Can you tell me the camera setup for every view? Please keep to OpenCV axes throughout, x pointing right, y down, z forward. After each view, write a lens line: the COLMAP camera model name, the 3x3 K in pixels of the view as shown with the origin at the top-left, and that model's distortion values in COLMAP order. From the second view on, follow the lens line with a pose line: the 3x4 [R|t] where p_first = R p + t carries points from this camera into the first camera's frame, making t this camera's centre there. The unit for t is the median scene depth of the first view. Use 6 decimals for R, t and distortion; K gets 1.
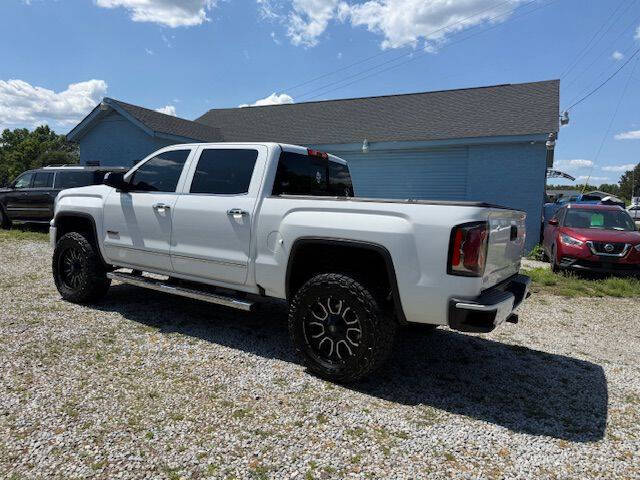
lens RADIAL K [[449.6, 0, 323.0], [0, 449.6, 240.3], [0, 0, 1]] dist [0.056573, -0.064981]
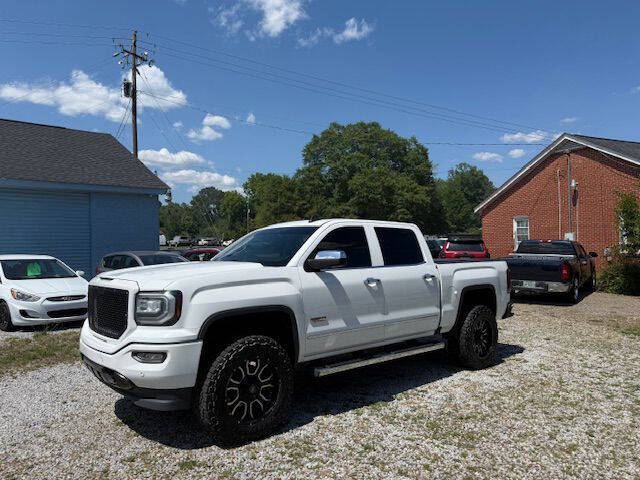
lens RADIAL K [[450.0, 0, 320.0], [0, 450.0, 240.0], [0, 0, 1]] dist [0.059490, -0.071487]
pose [[0.298851, -0.031557, 0.953778, -1.670783], [0.101027, 0.994883, 0.001262, -0.220136], [-0.948937, 0.095980, 0.300510, 0.960515]]
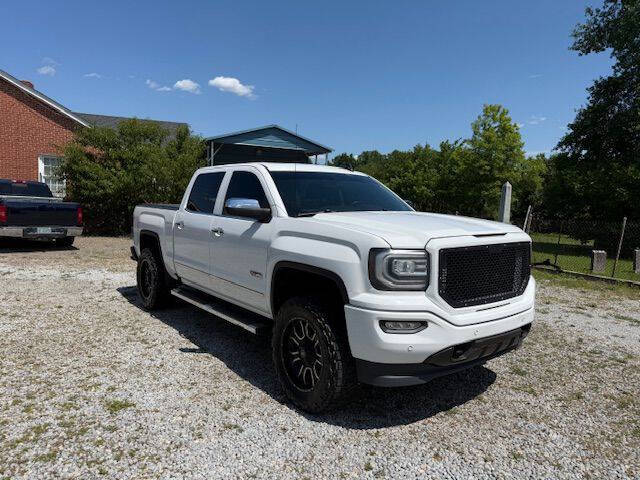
lens RADIAL K [[450.0, 0, 320.0], [0, 450.0, 240.0], [0, 0, 1]] dist [0.059490, -0.071487]
pose [[-0.936022, -0.109164, 0.334583, -0.808314], [-0.049565, 0.982092, 0.181763, -0.307264], [-0.348434, 0.153551, -0.924671, 2.641324]]
